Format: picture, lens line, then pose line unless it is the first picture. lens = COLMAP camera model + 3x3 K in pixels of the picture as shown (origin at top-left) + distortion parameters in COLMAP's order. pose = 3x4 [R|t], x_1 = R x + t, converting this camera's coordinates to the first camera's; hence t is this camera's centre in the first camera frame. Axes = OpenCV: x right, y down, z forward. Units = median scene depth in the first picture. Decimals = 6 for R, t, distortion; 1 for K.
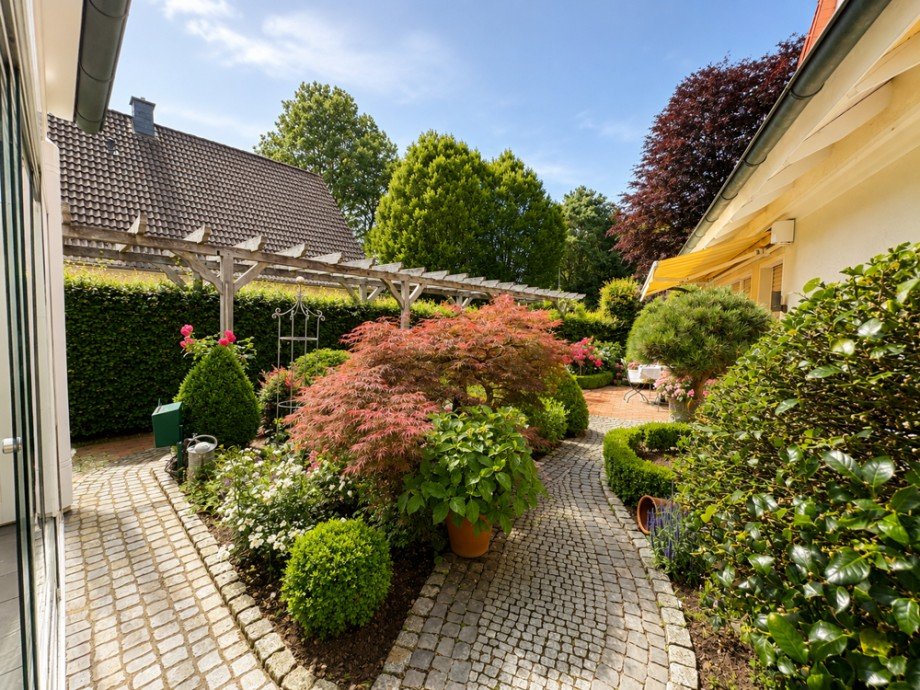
lens RADIAL K [[354.6, 0, 460.0], [0, 354.6, 345.0], [0, 0, 1]] dist [0.000798, 0.000039]
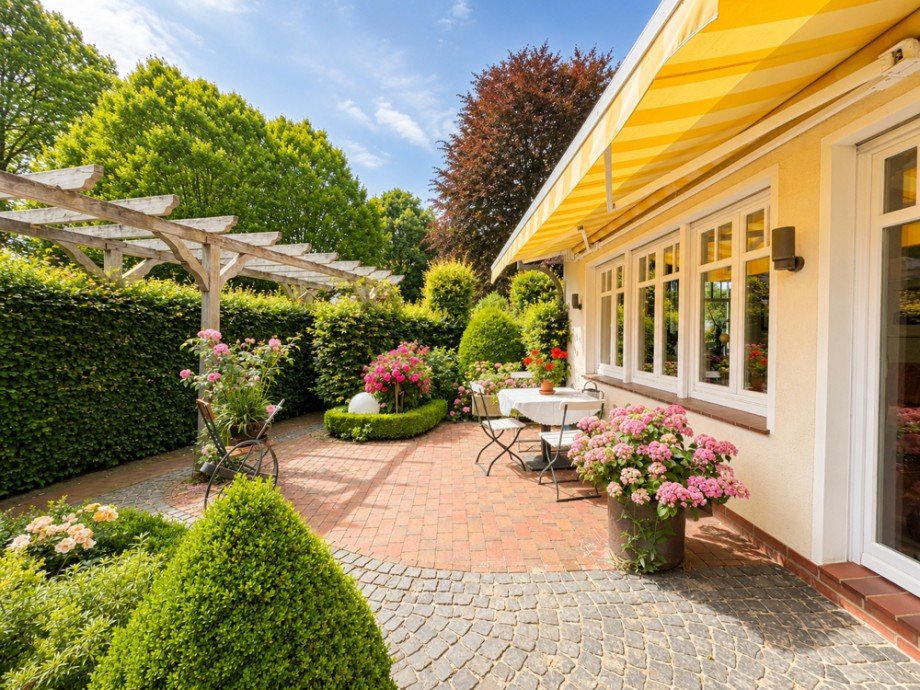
lens RADIAL K [[354.6, 0, 460.0], [0, 354.6, 345.0], [0, 0, 1]] dist [0.000798, 0.000039]
pose [[0.883450, -0.031504, 0.467465, 0.140747], [0.036877, 0.999317, -0.002345, -0.012168], [-0.467072, 0.019310, 0.884008, 0.380817]]
